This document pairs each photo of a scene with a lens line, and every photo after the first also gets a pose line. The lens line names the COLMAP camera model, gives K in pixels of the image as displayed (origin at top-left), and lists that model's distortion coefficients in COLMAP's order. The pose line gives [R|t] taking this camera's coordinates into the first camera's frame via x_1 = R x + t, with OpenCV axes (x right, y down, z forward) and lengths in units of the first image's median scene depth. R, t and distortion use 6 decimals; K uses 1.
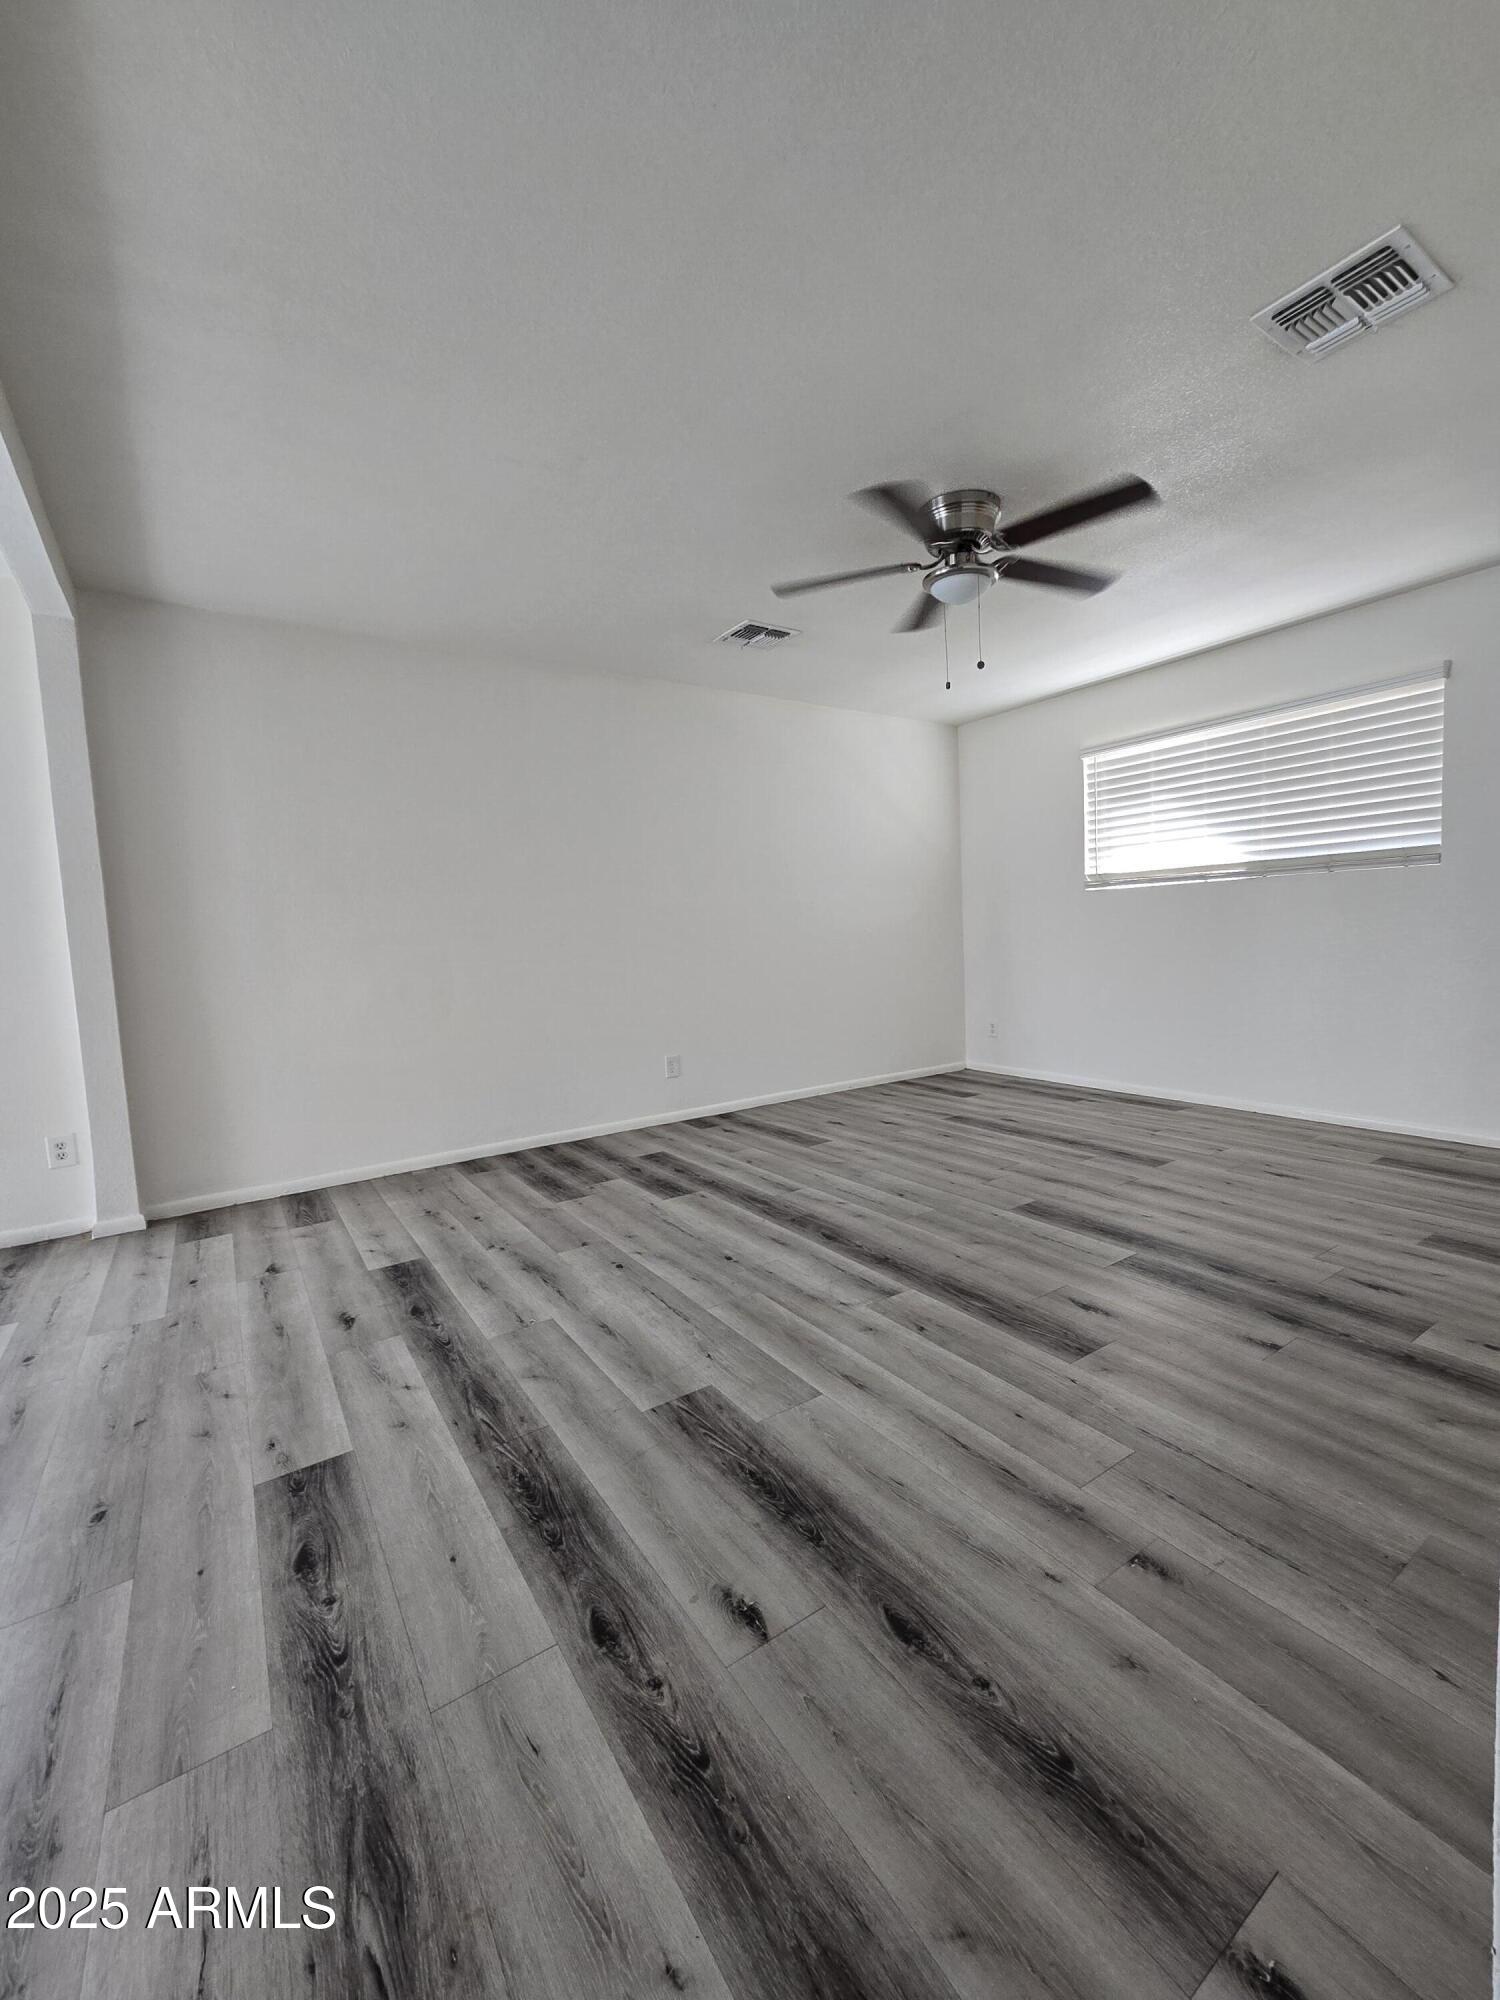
lens RADIAL K [[814.0, 0, 755.7], [0, 814.0, 997.5], [0, 0, 1]] dist [-0.000918, -0.000640]
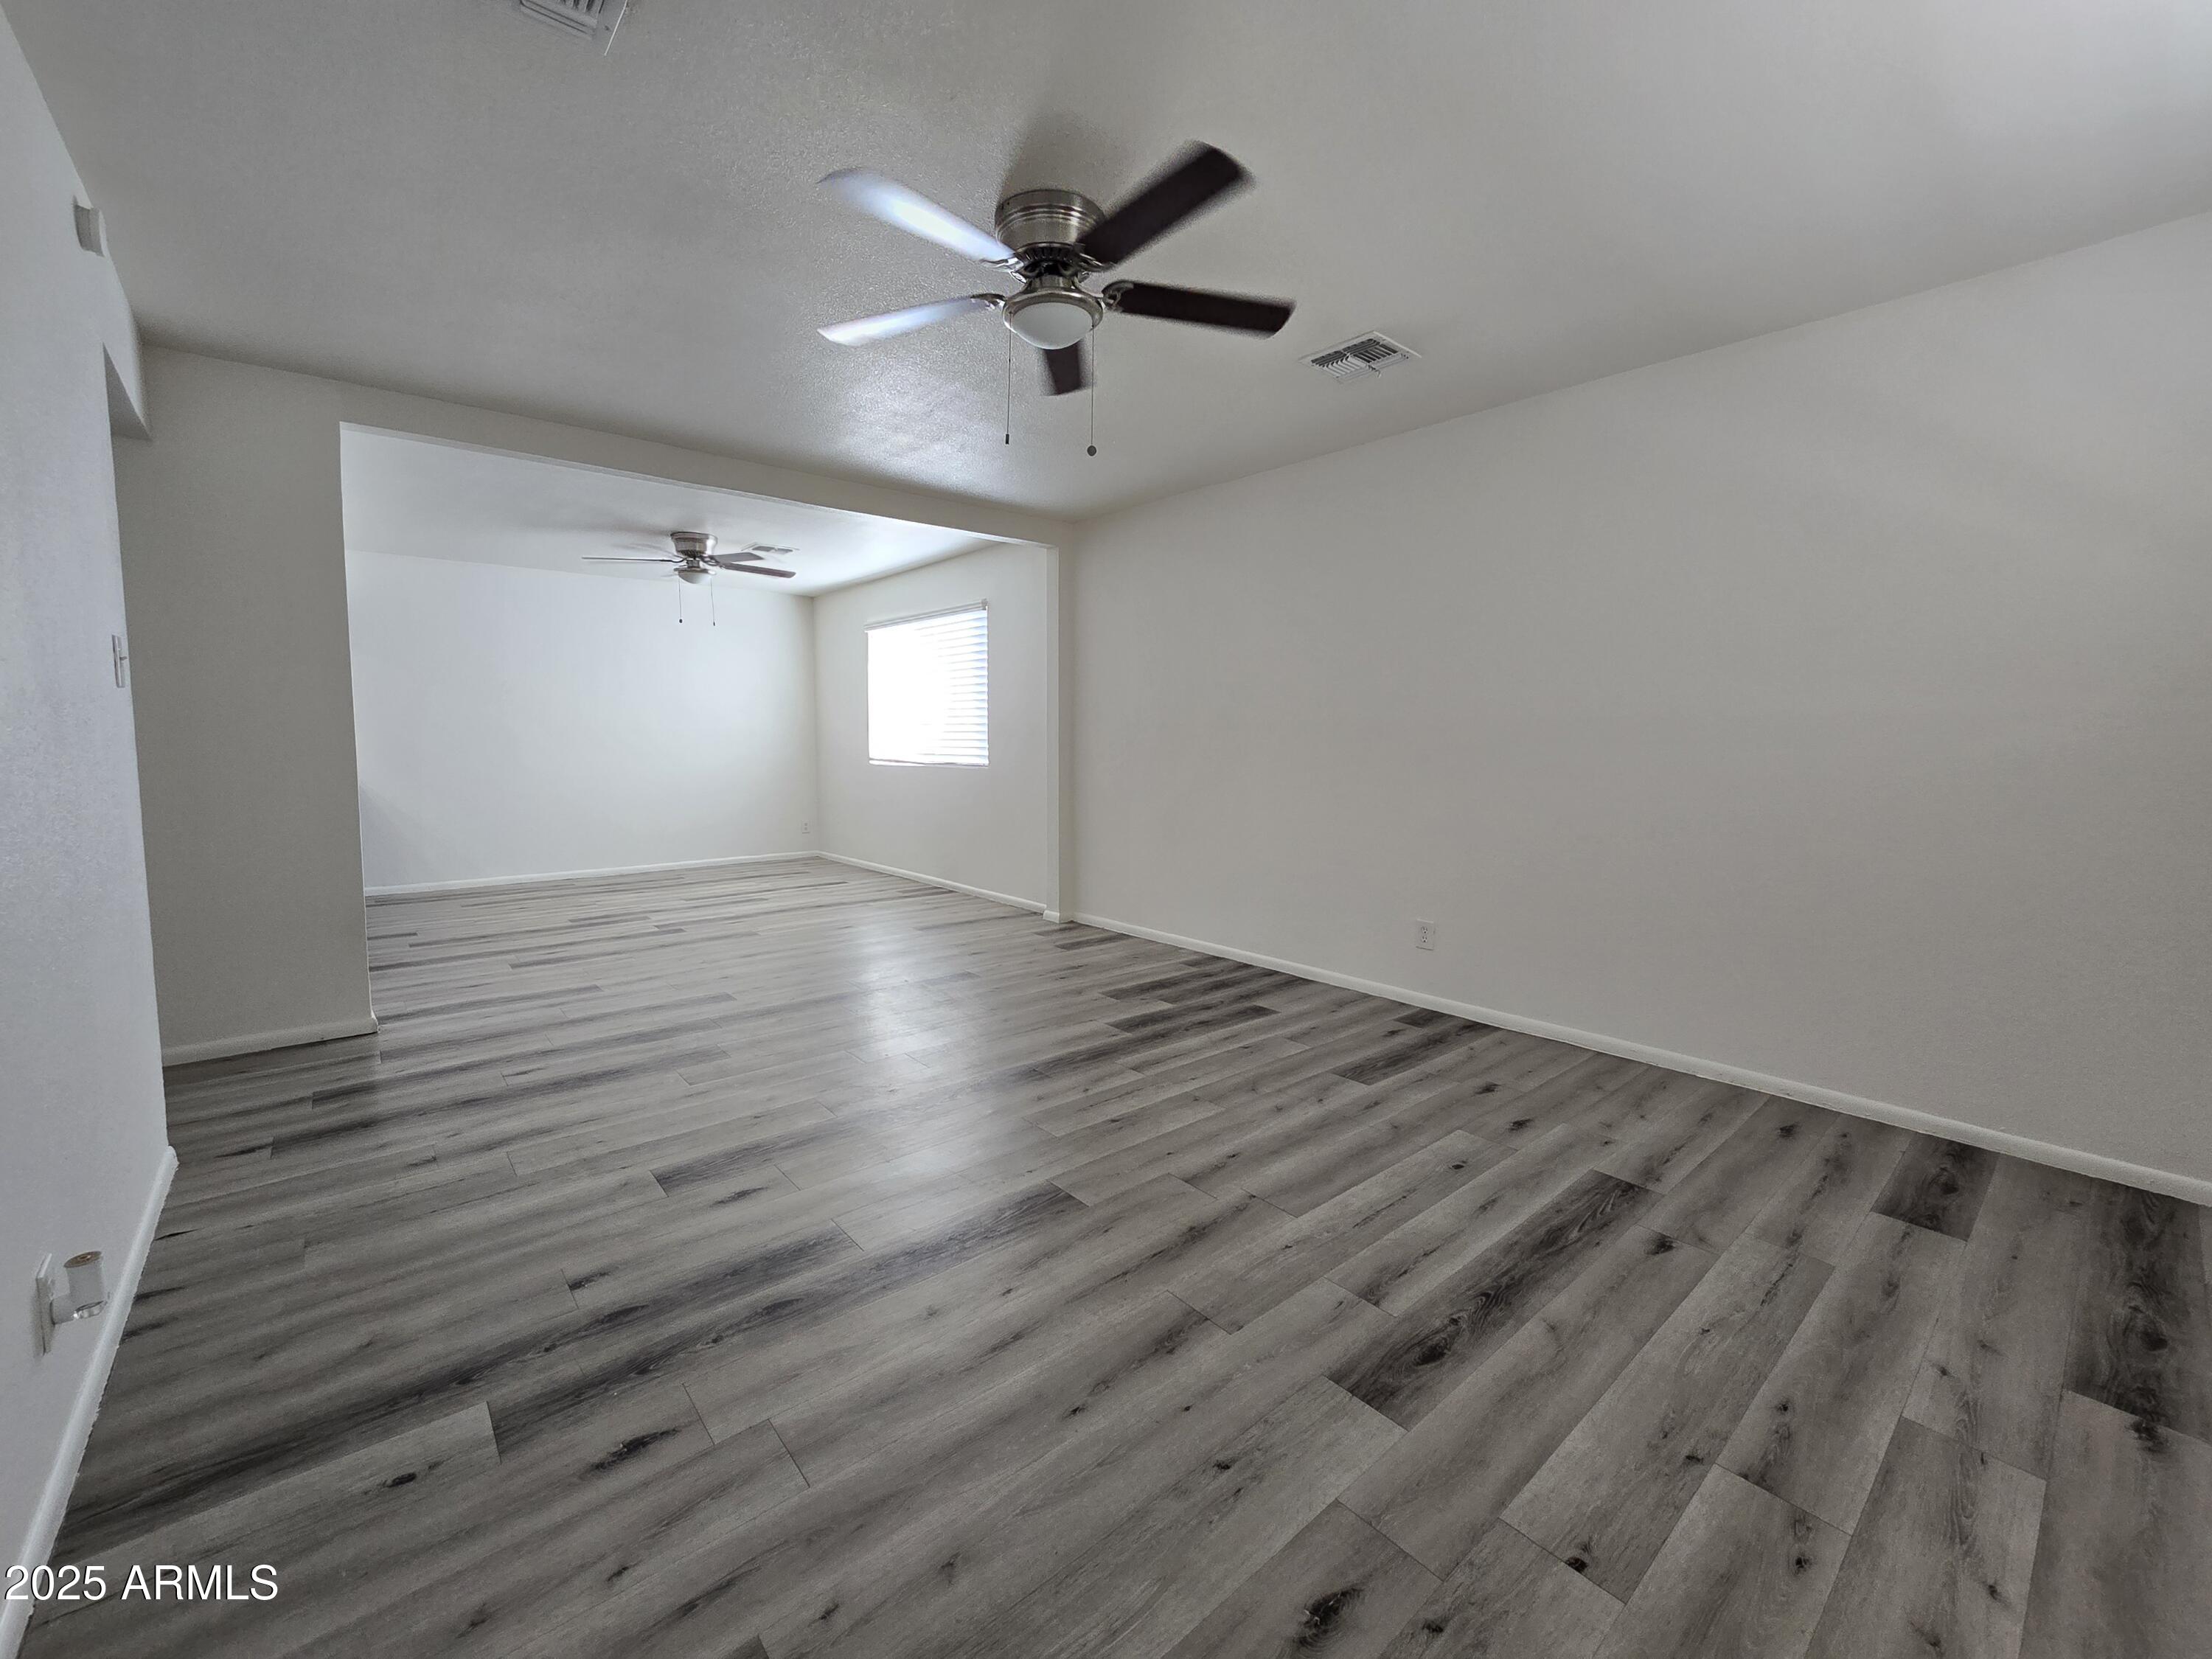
lens RADIAL K [[900.3, 0, 1103.2], [0, 900.3, 819.7], [0, 0, 1]] dist [-0.000918, -0.000640]
pose [[0.114506, 0.131642, -0.984662, 0.926551], [-0.086841, 0.988713, 0.122085, -0.132665], [0.989620, 0.071530, 0.124646, 0.821326]]
